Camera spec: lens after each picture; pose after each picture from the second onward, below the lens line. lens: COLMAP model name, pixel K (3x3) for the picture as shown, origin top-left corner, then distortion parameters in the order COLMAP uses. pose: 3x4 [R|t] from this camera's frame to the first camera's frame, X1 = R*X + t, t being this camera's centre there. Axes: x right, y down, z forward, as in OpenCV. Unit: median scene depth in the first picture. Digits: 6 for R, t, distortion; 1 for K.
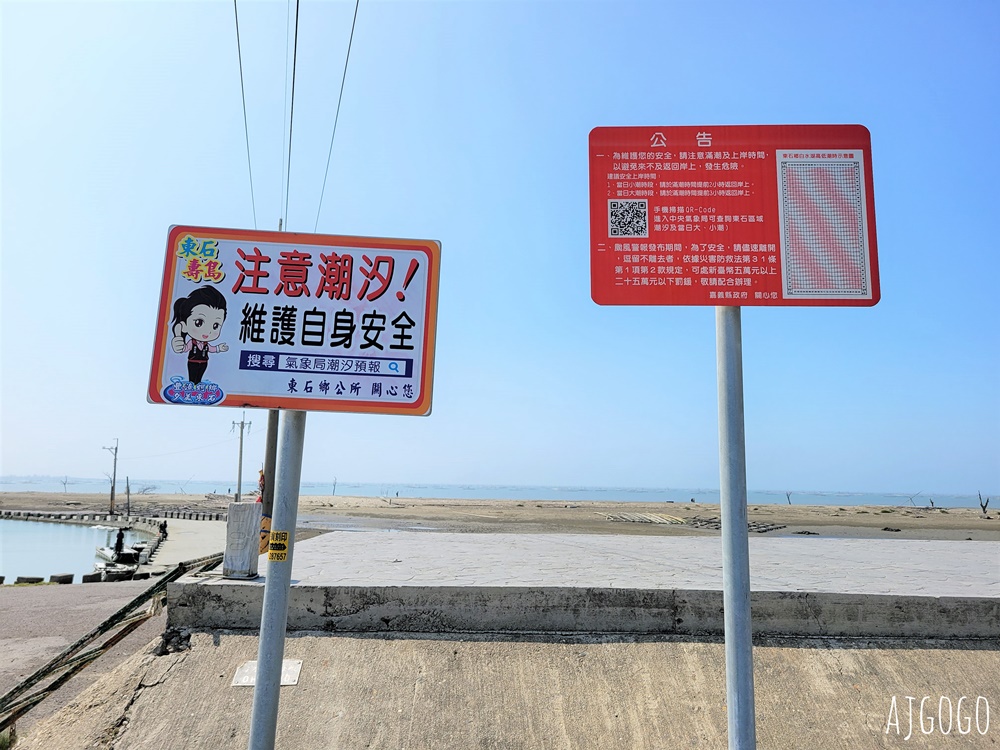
lens RADIAL K [[767.2, 0, 498.8], [0, 767.2, 379.9], [0, 0, 1]] dist [0.055239, -0.048704]
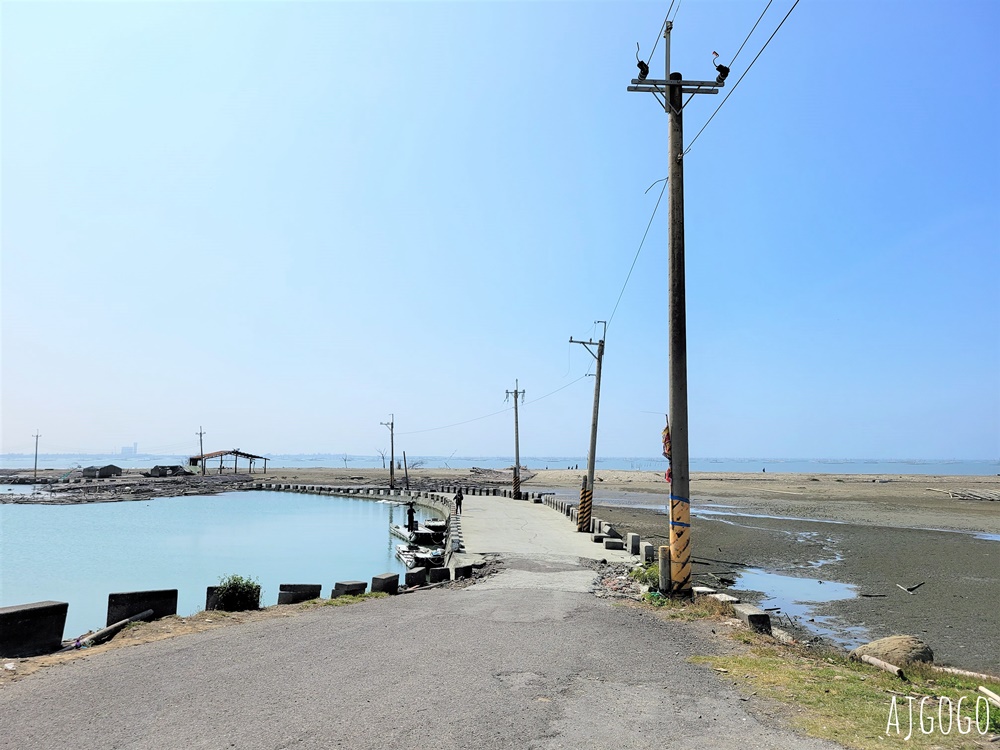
lens RADIAL K [[767.2, 0, 498.8], [0, 767.2, 379.9], [0, 0, 1]] dist [0.055239, -0.048704]
pose [[0.953389, -0.042919, -0.298676, -0.065886], [0.052778, 0.998293, 0.025019, 0.015090], [0.297092, -0.039616, 0.954027, 0.097462]]
